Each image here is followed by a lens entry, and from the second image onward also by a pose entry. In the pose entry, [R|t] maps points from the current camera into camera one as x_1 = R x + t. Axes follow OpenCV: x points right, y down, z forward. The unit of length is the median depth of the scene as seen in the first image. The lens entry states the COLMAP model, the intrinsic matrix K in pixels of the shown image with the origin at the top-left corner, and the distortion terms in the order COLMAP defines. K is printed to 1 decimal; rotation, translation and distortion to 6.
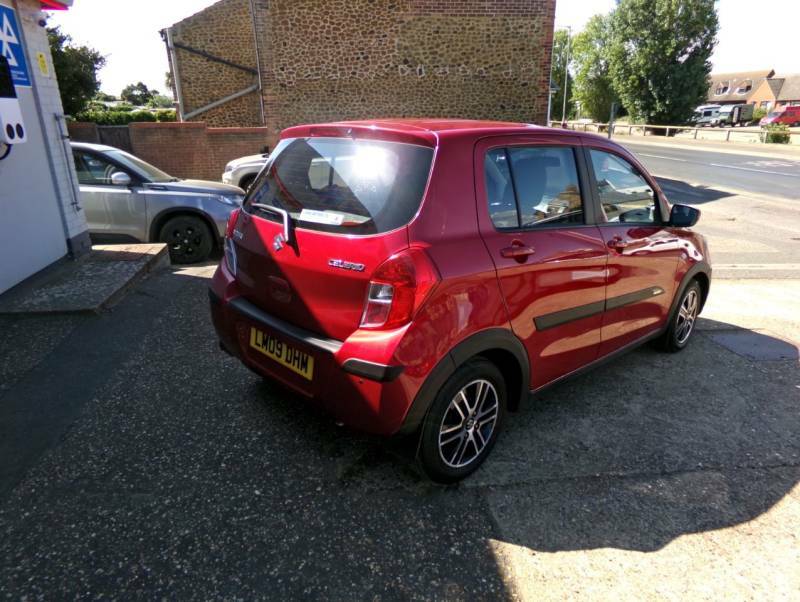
lens RADIAL K [[554.4, 0, 400.7], [0, 554.4, 309.9], [0, 0, 1]] dist [0.008956, 0.024192]
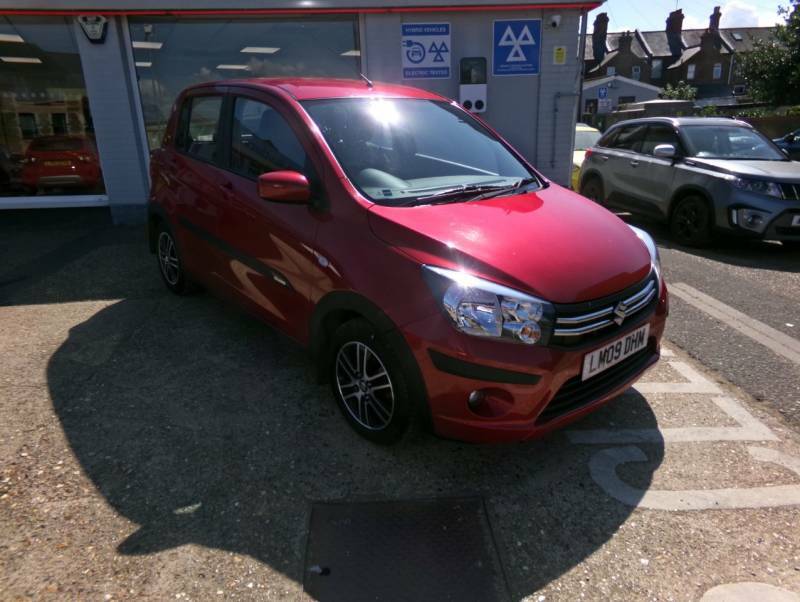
lens RADIAL K [[537.4, 0, 397.5], [0, 537.4, 303.9], [0, 0, 1]] dist [0.008182, 0.002578]
pose [[-0.064058, 0.318757, -0.945669, 0.294881], [-0.309149, 0.894660, 0.322505, -0.074528], [0.948854, 0.313012, 0.041233, 0.283446]]
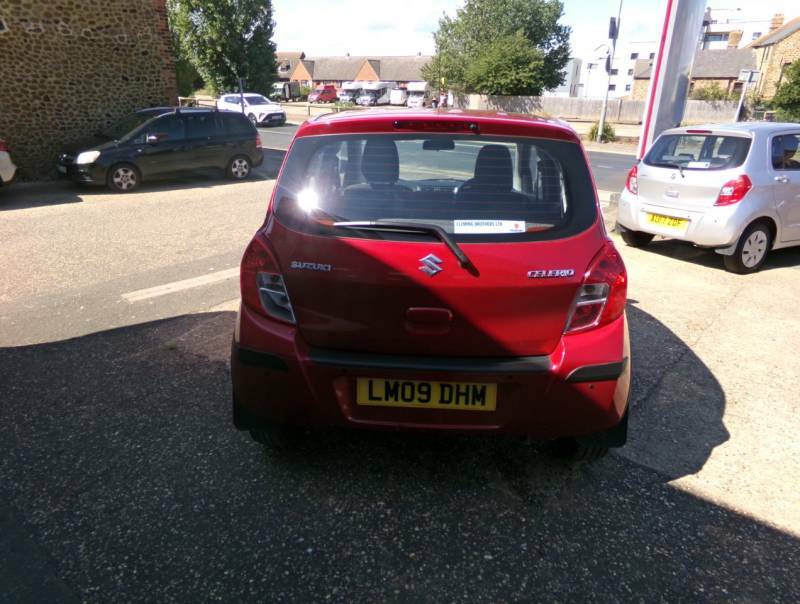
lens RADIAL K [[554.4, 0, 400.7], [0, 554.4, 310.9], [0, 0, 1]] dist [0.008956, 0.024192]
pose [[0.727844, -0.240498, 0.642187, -0.156348], [0.211068, 0.969589, 0.123888, -0.032839], [-0.652452, 0.045374, 0.756470, 0.082522]]
